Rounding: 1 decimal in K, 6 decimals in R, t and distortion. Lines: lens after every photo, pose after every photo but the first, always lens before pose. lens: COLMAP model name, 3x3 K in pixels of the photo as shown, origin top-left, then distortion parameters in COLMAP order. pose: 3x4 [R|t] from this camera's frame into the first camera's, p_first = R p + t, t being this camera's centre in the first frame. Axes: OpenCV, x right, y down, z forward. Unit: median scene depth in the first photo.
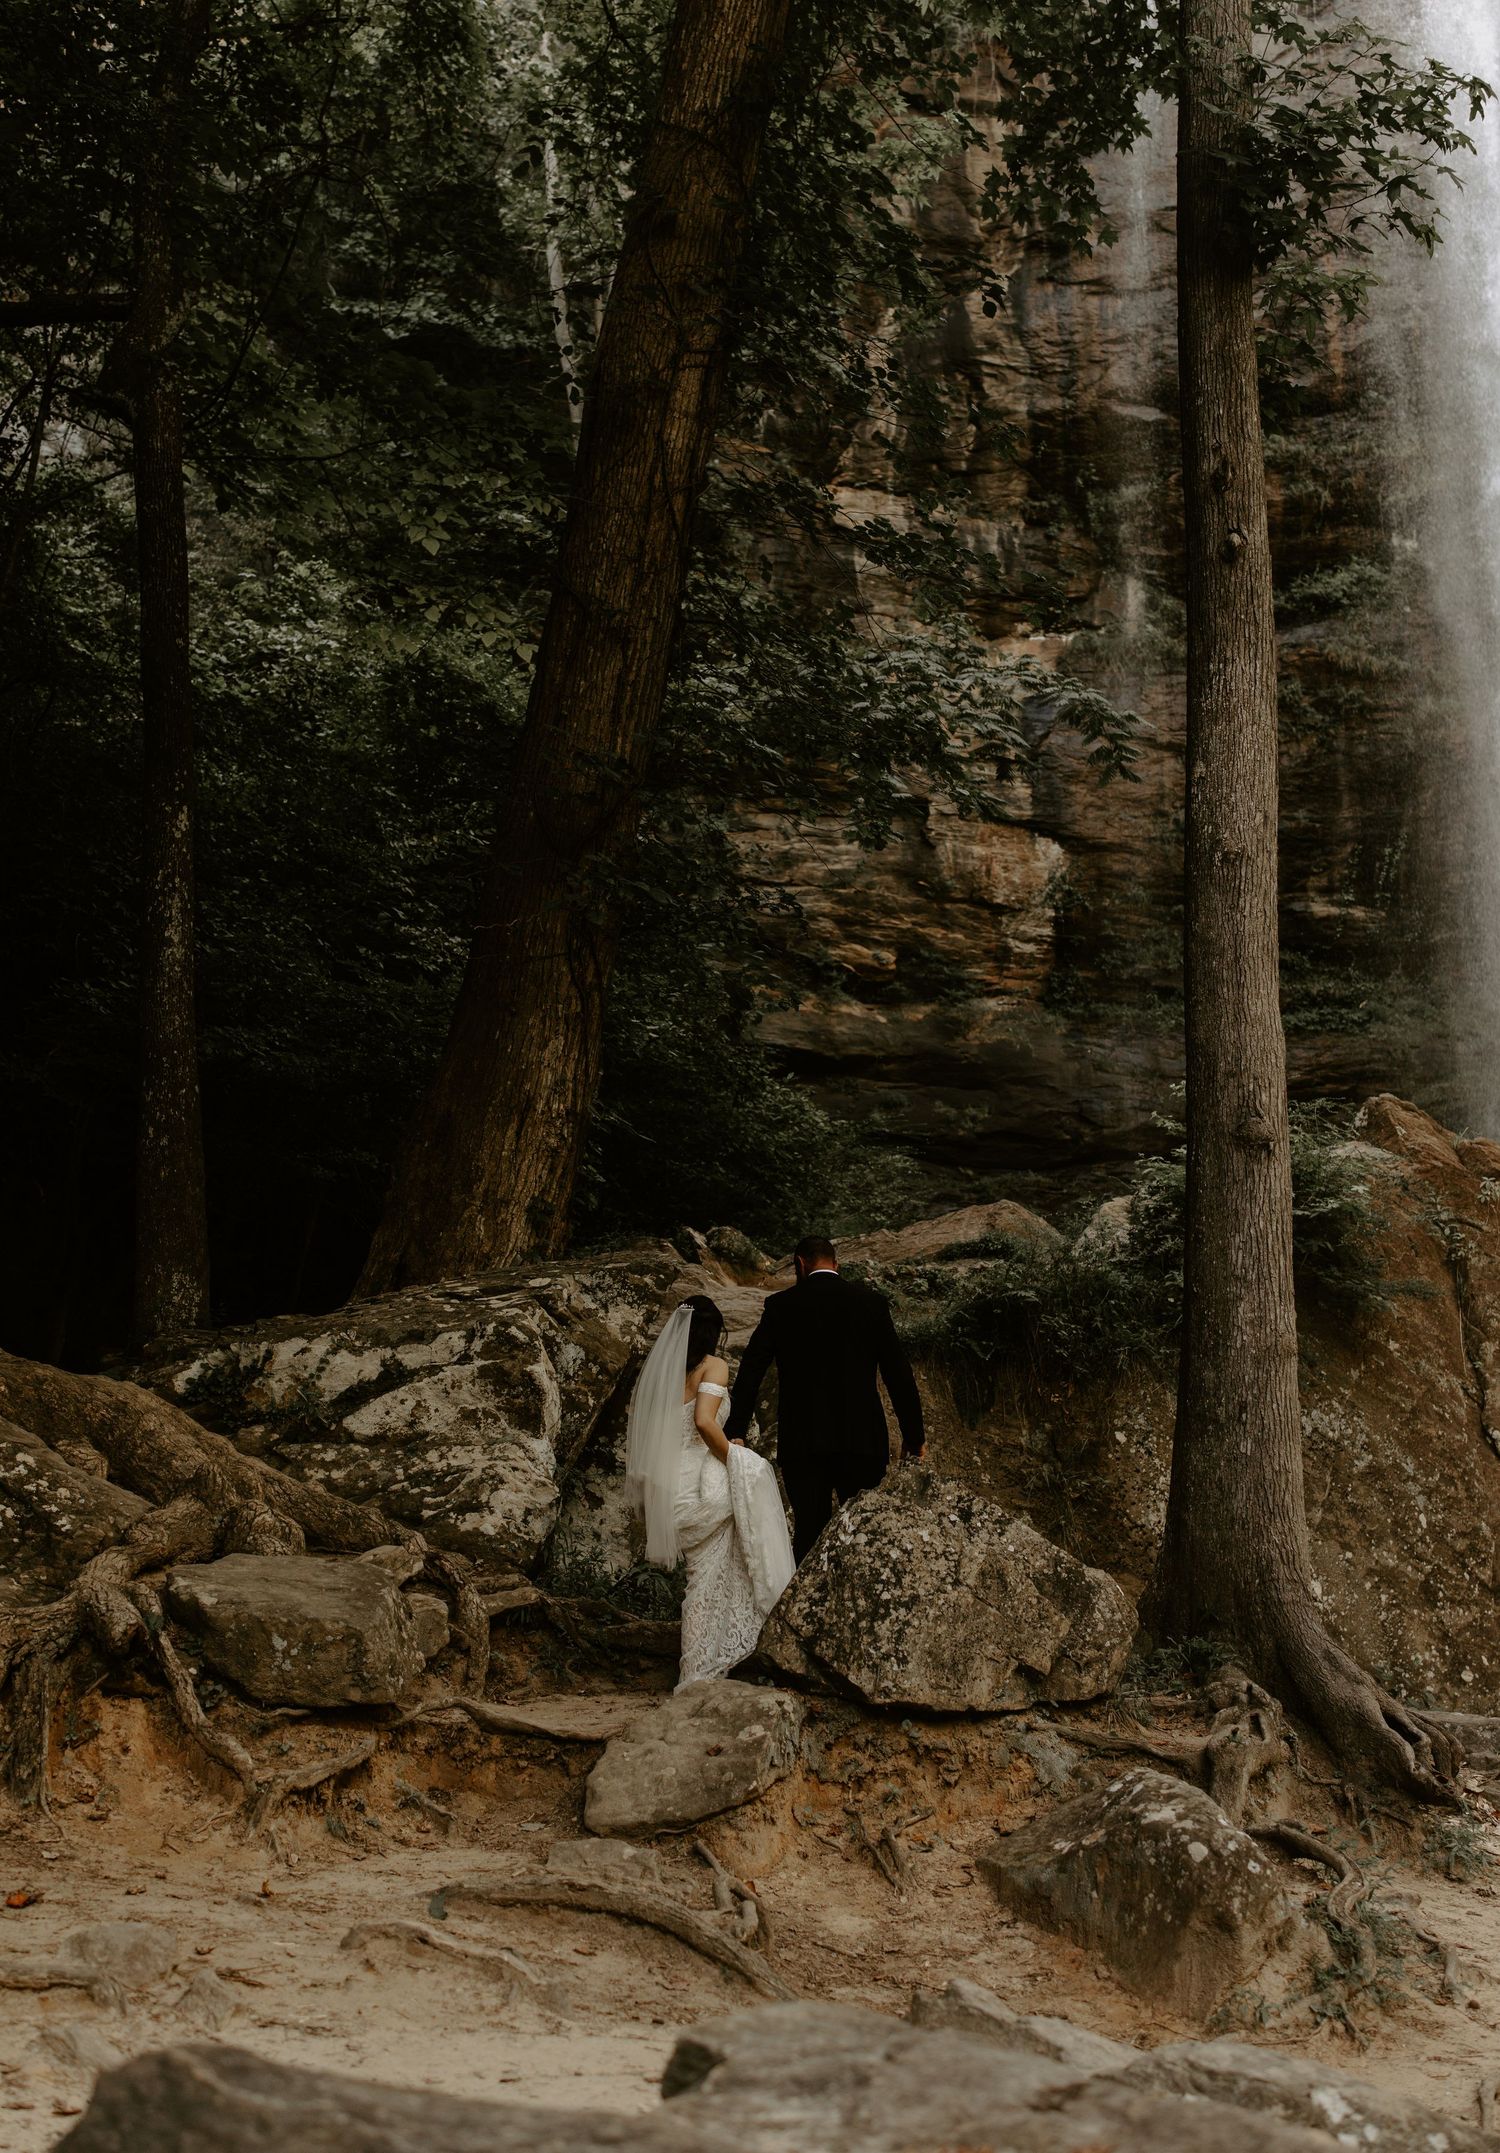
lens RADIAL K [[2136.4, 0, 743.1], [0, 2136.4, 1082.9], [0, 0, 1]] dist [0.014740, 0.000000]
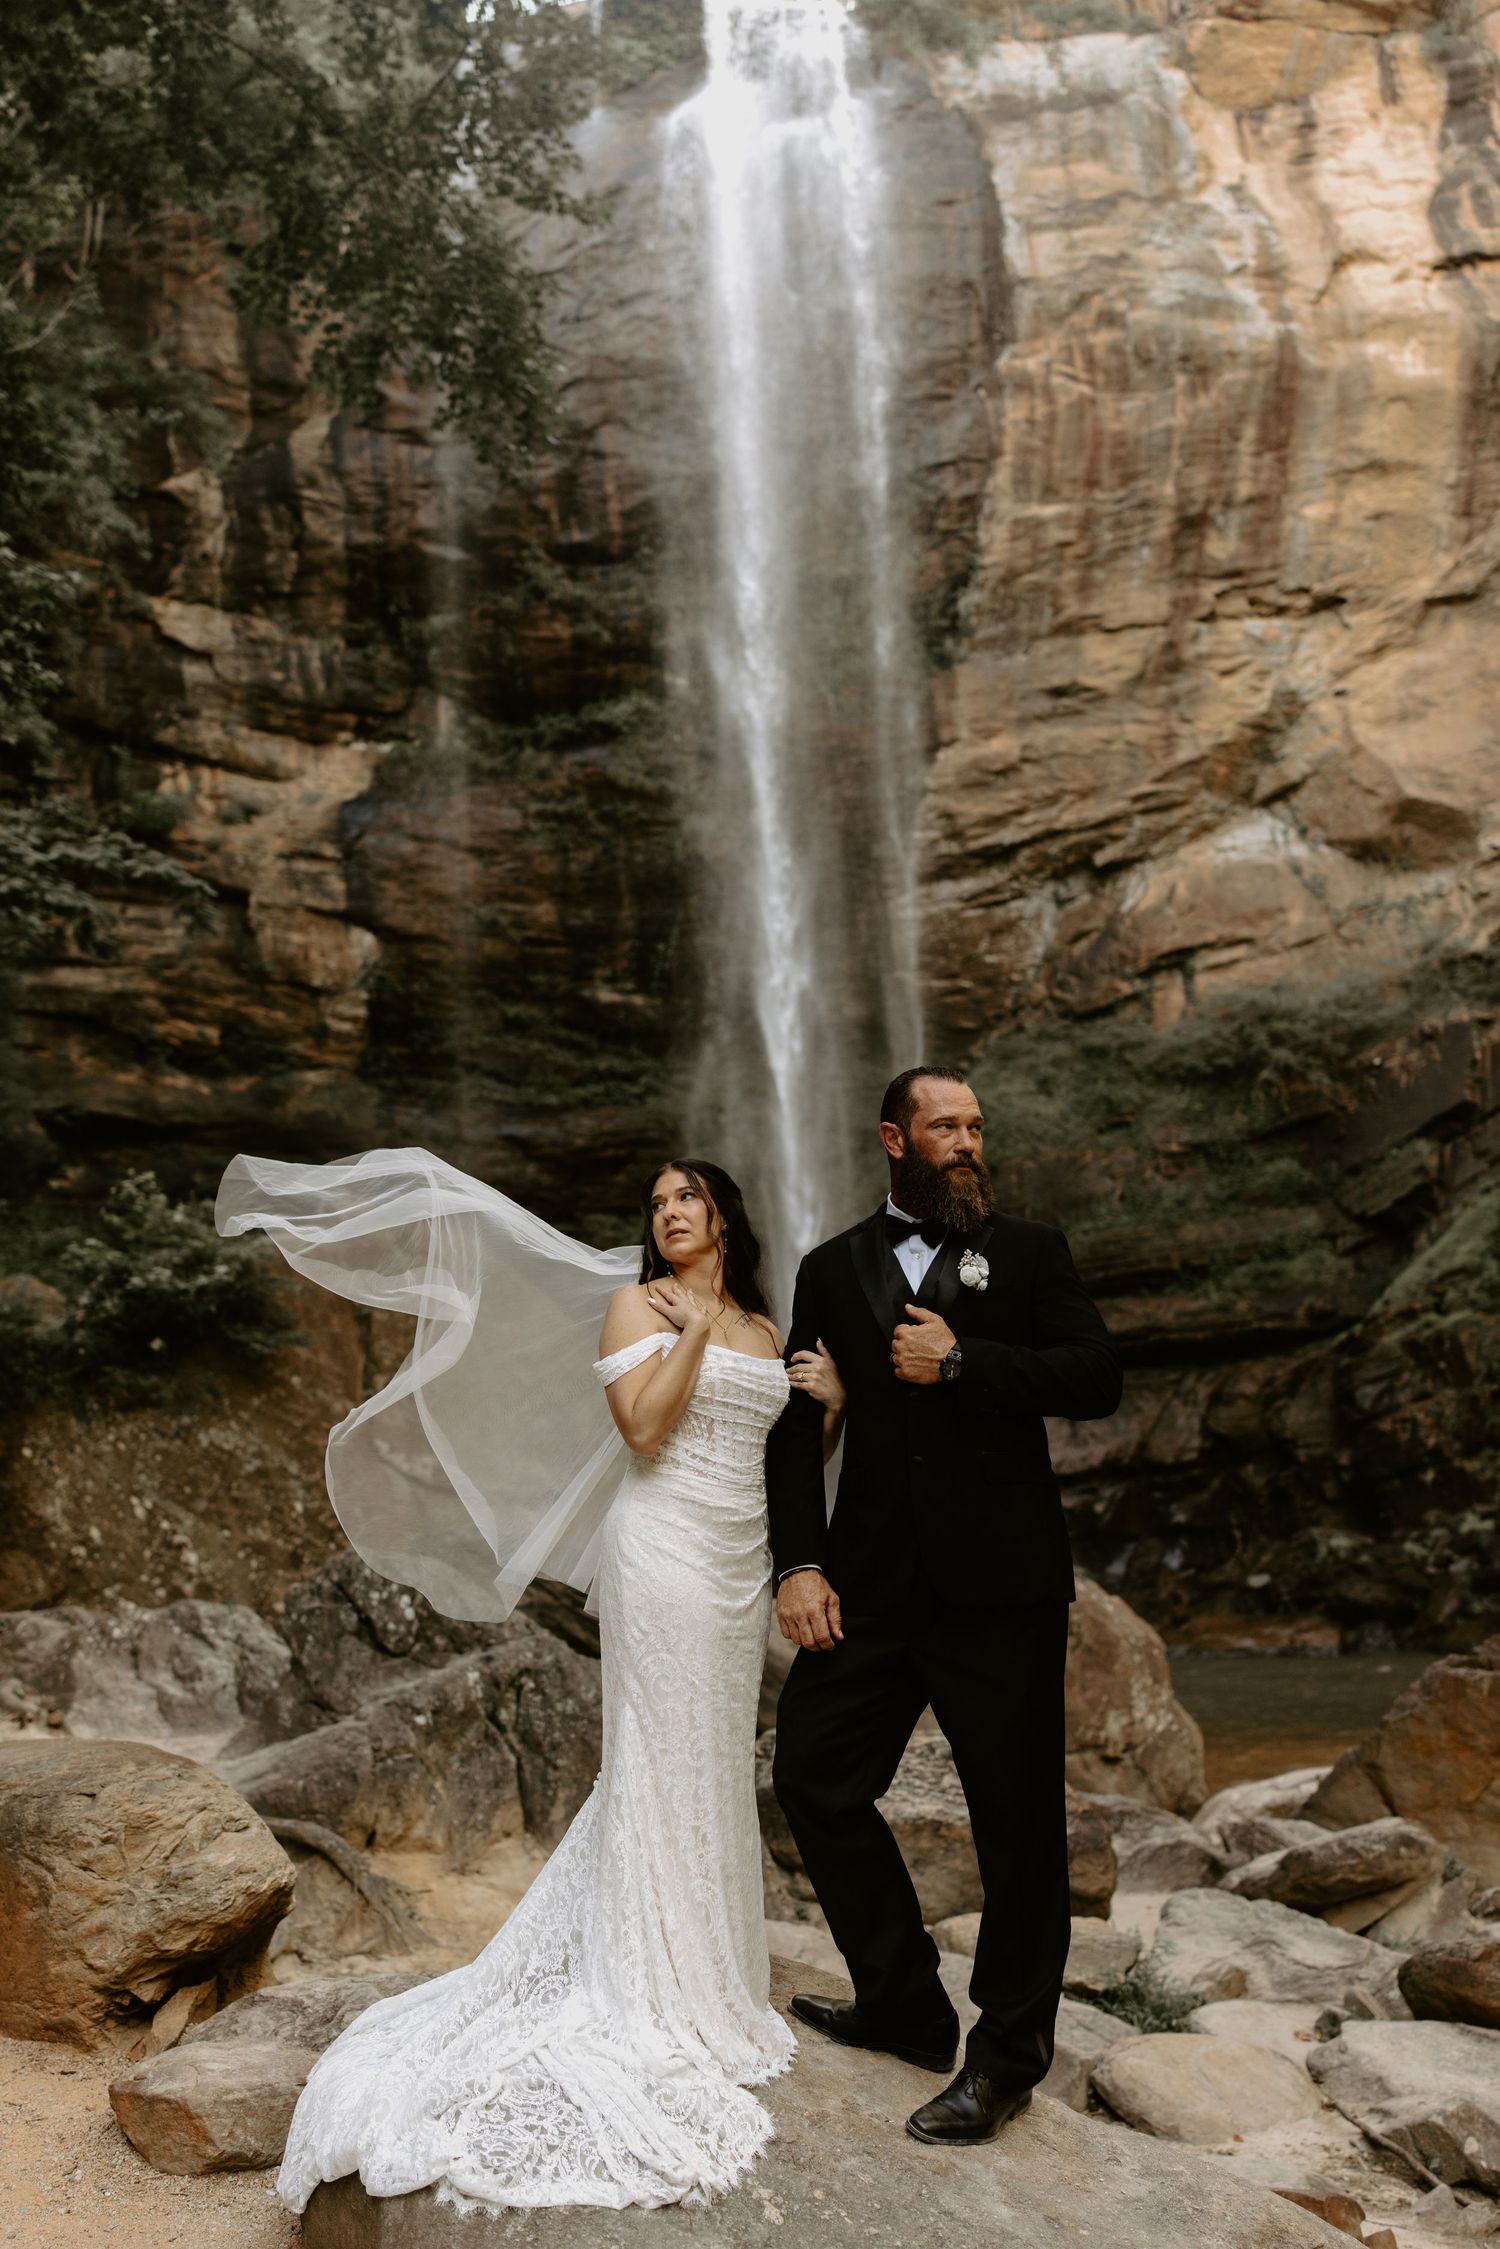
lens RADIAL K [[2110.4, 0, 744.0], [0, 2110.4, 1134.6], [0, 0, 1]] dist [-0.006637, 0.000000]
pose [[0.973114, 0.002655, 0.230308, 0.084349], [-0.003549, 0.999988, 0.003464, -0.011921], [-0.230296, -0.004188, 0.973112, -0.113250]]
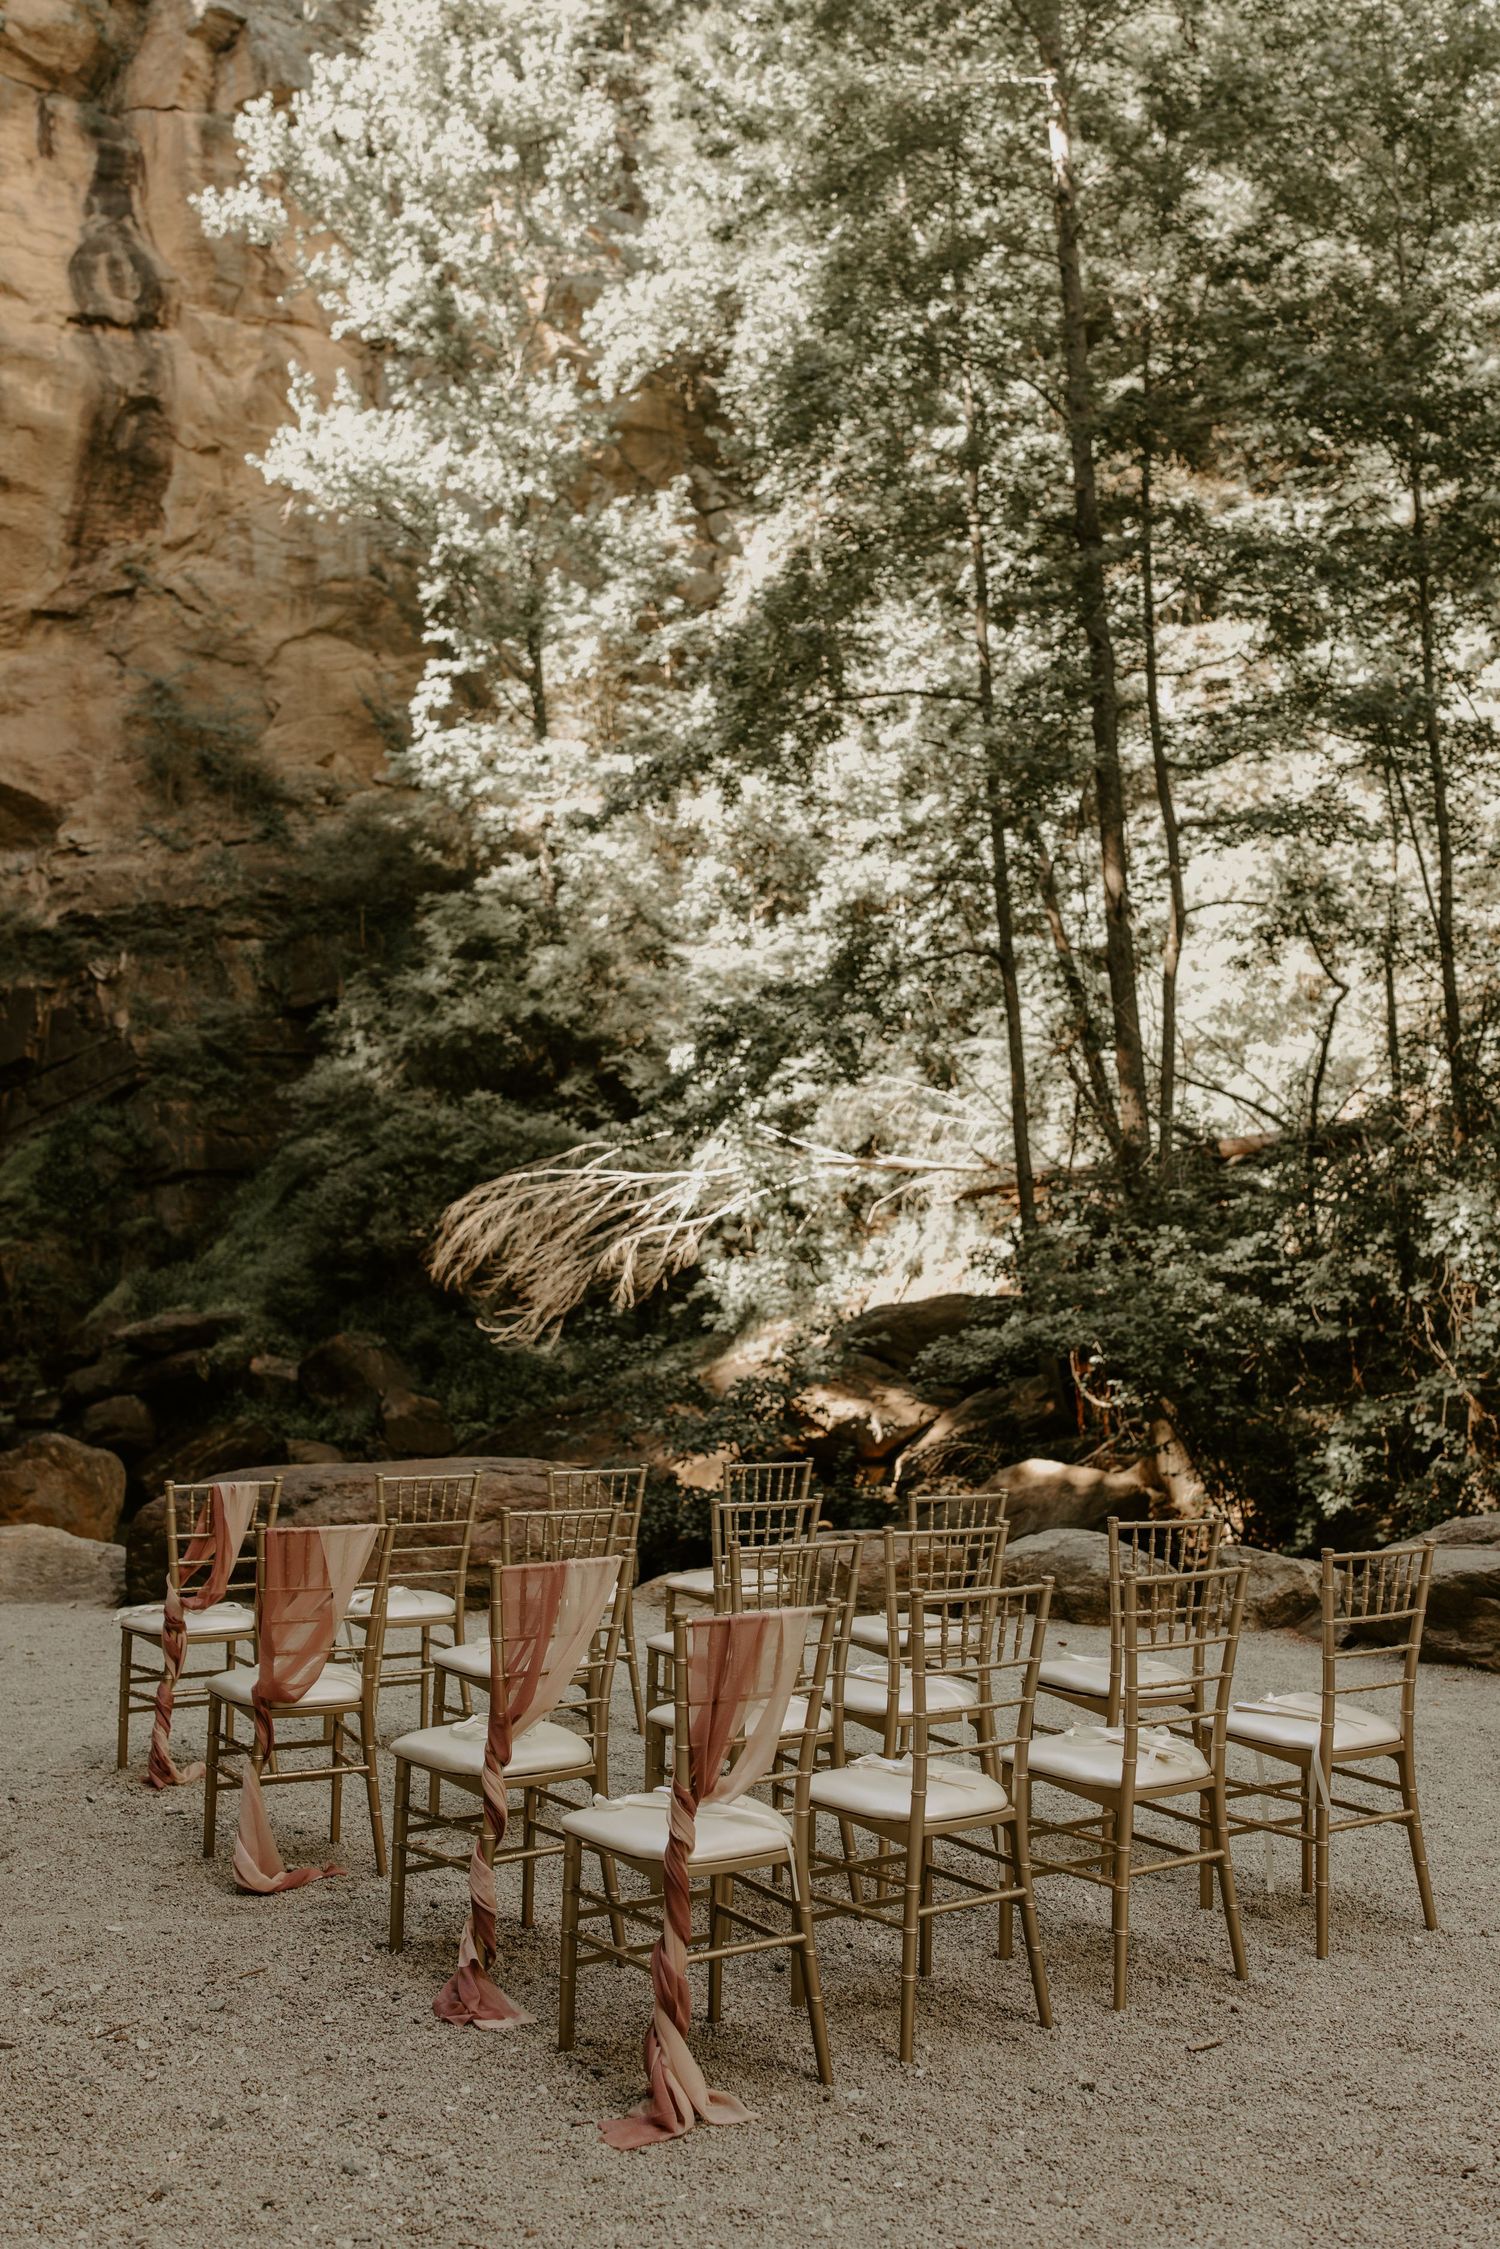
lens RADIAL K [[2110.4, 0, 756.2], [0, 2110.4, 1133.0], [0, 0, 1]] dist [-0.006637, 0.000000]
pose [[0.621184, 0.058433, 0.781483, -0.009735], [-0.102115, 0.994749, 0.006789, -0.033999], [-0.776983, -0.084019, 0.623889, -0.263386]]
